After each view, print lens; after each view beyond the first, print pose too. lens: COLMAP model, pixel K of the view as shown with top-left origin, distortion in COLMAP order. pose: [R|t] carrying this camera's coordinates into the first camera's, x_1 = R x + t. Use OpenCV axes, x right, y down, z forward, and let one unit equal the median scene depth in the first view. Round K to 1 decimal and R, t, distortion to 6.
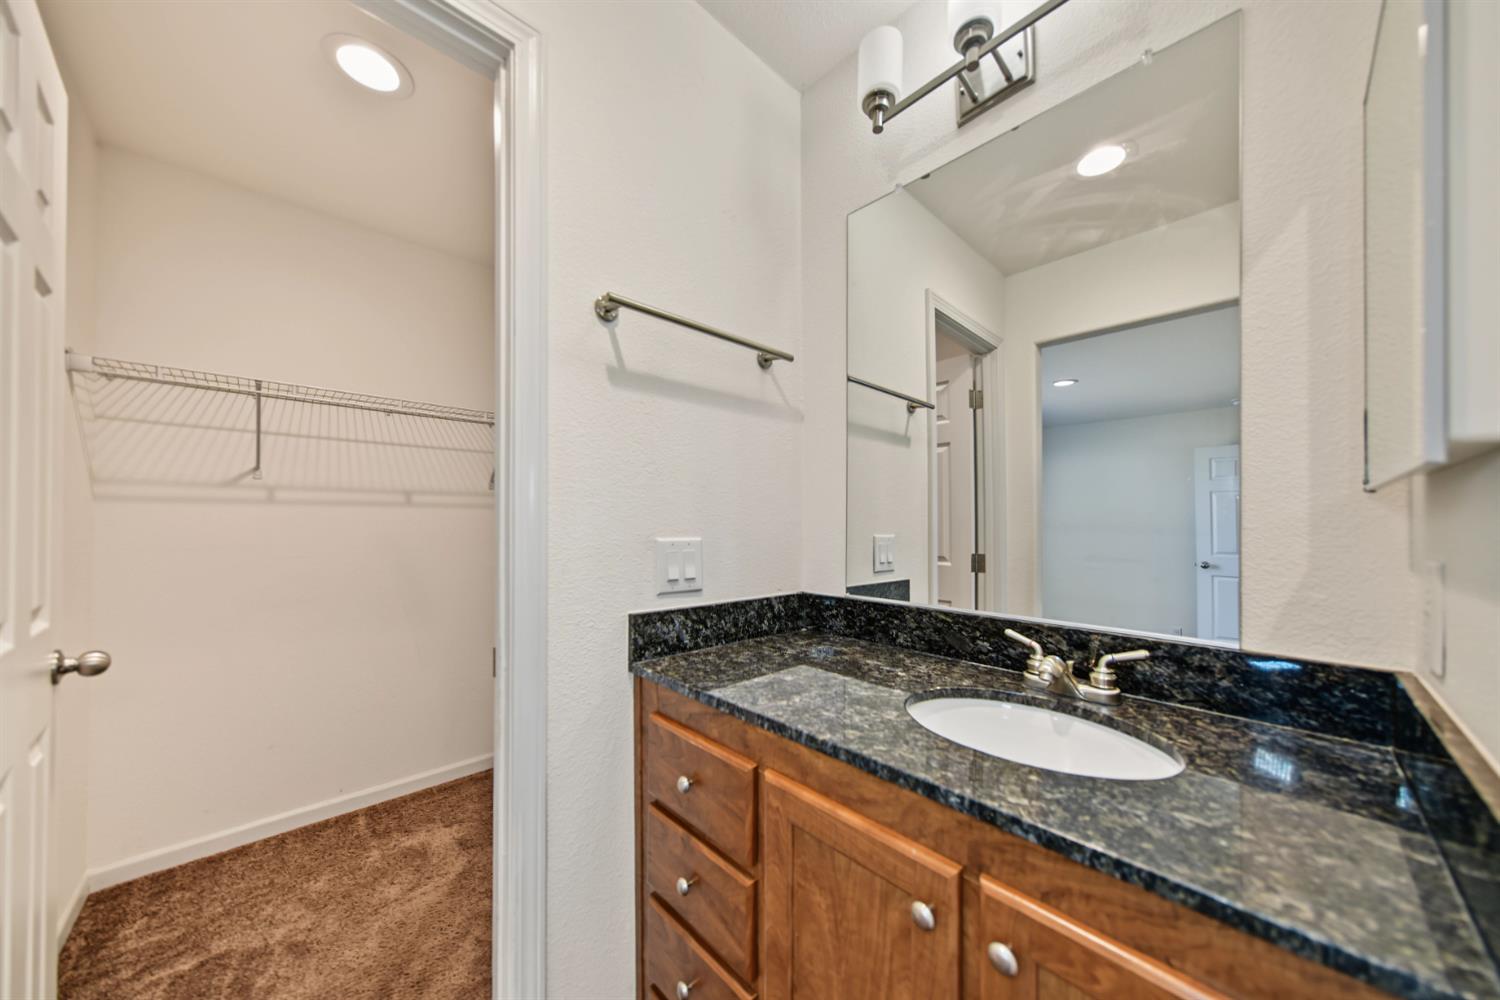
lens RADIAL K [[500.4, 0, 768.9], [0, 500.4, 523.4], [0, 0, 1]] dist [-0.001355, -0.000032]
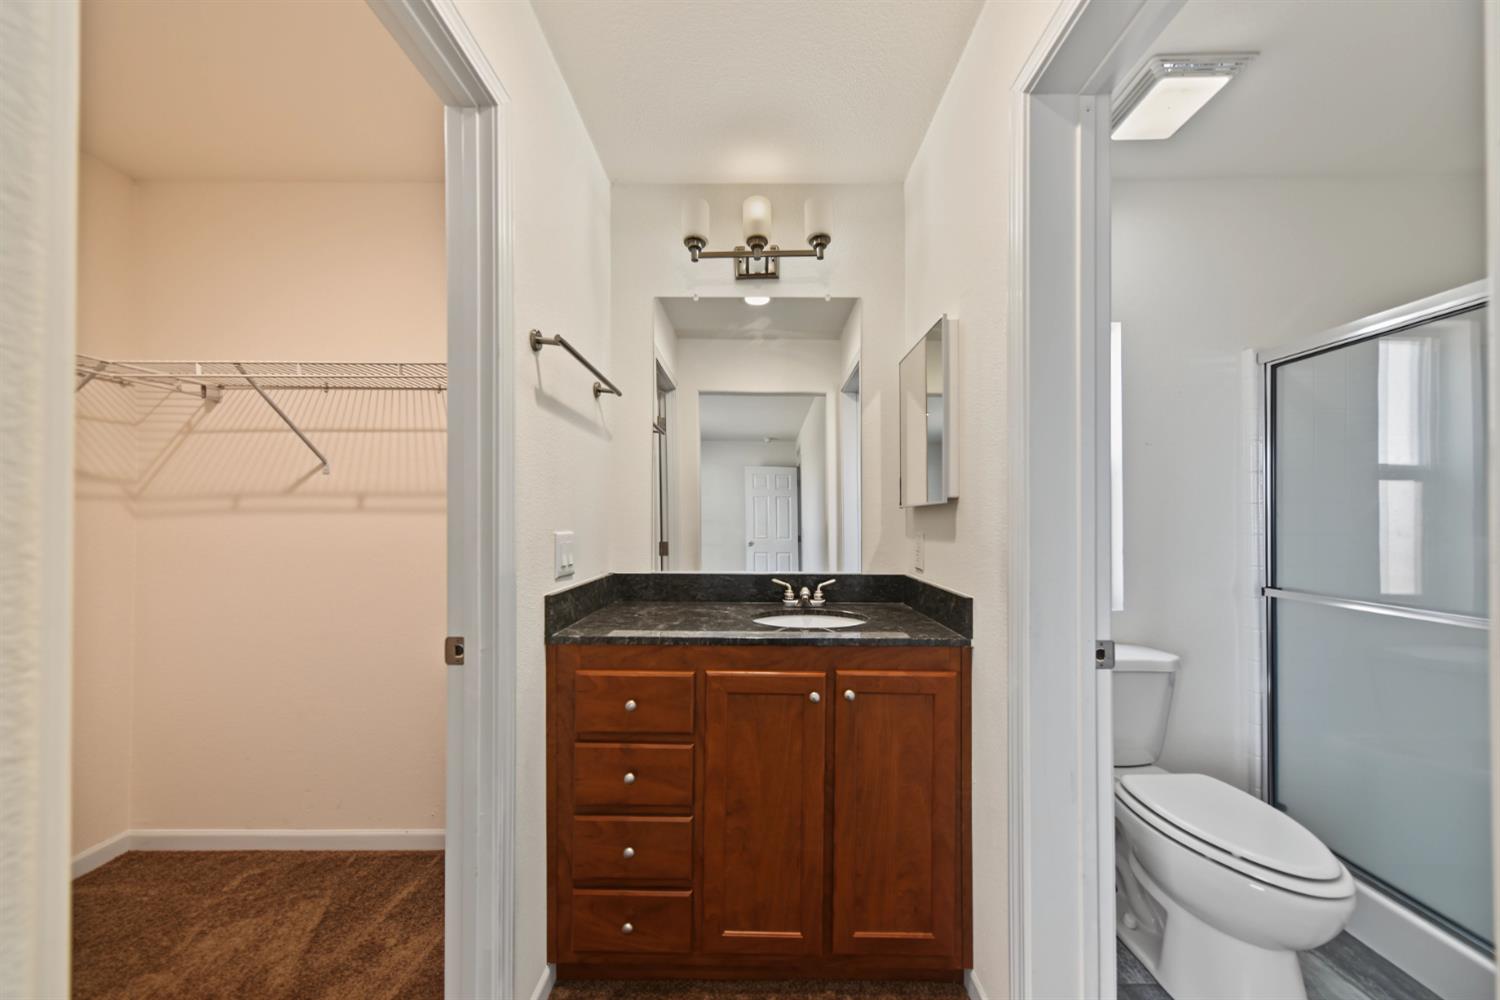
lens RADIAL K [[500.4, 0, 745.8], [0, 500.4, 512.1], [0, 0, 1]] dist [-0.001355, -0.000032]
pose [[0.708699, 0.009608, 0.705445, -0.847334], [-0.003245, 0.999941, -0.010360, -0.009704], [-0.705503, 0.005053, 0.708689, -0.209314]]
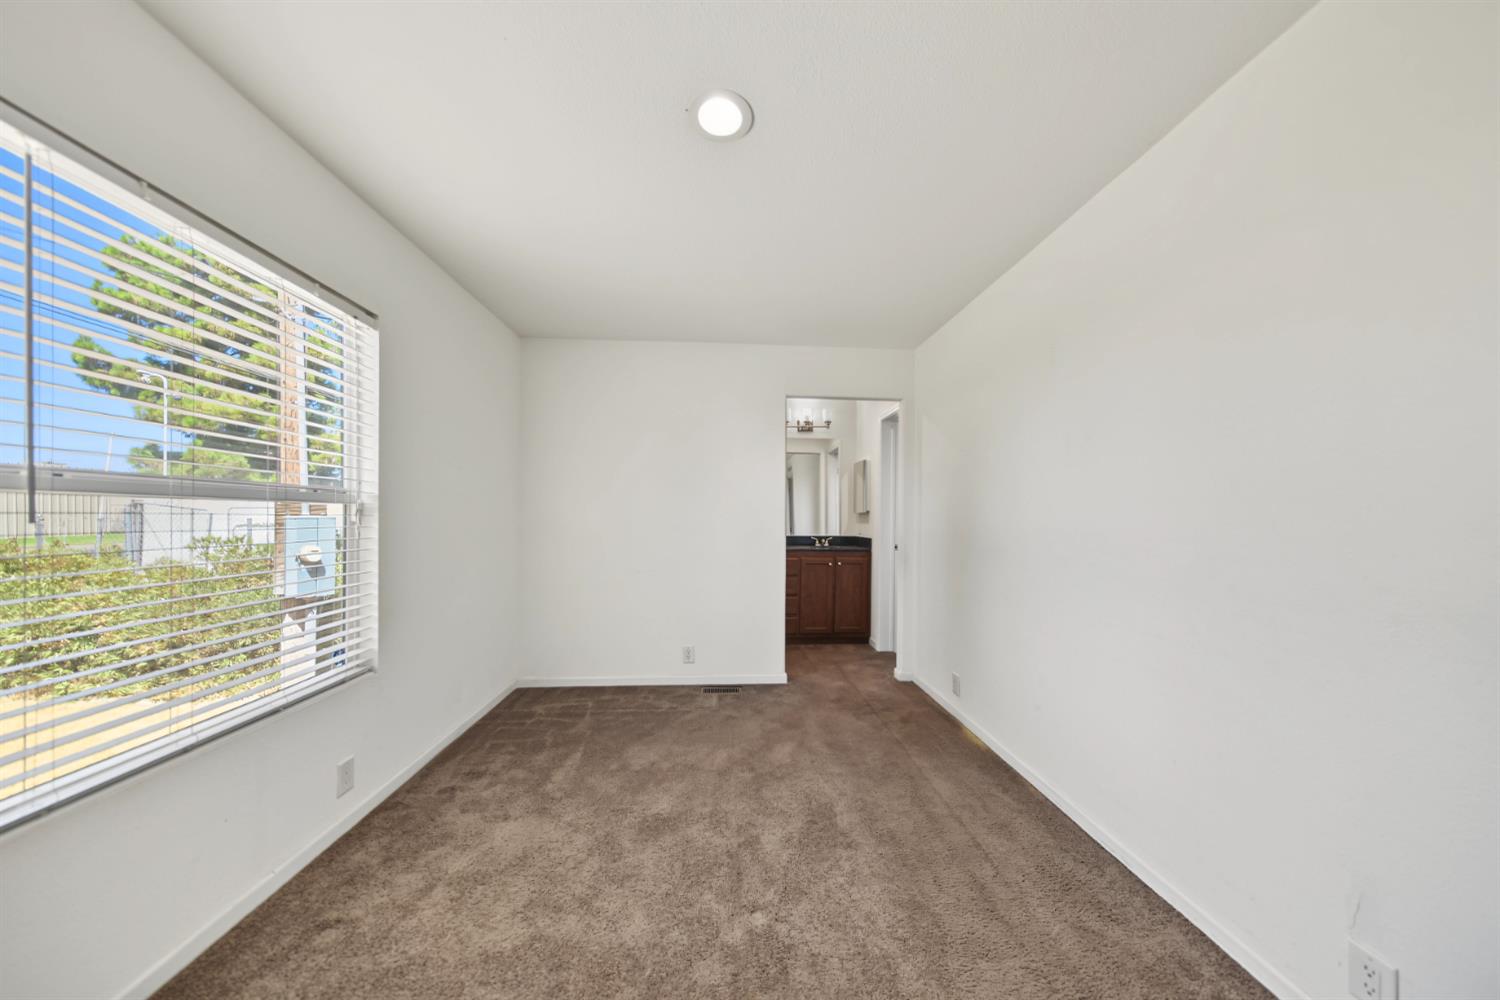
lens RADIAL K [[500.4, 0, 750.3], [0, 500.4, 510.4], [0, 0, 1]] dist [-0.001355, -0.000032]
pose [[0.649196, 0.005385, 0.760602, -3.916262], [-0.009255, 0.999957, 0.000820, -0.069182], [-0.760565, -0.007572, 0.649218, -1.924495]]
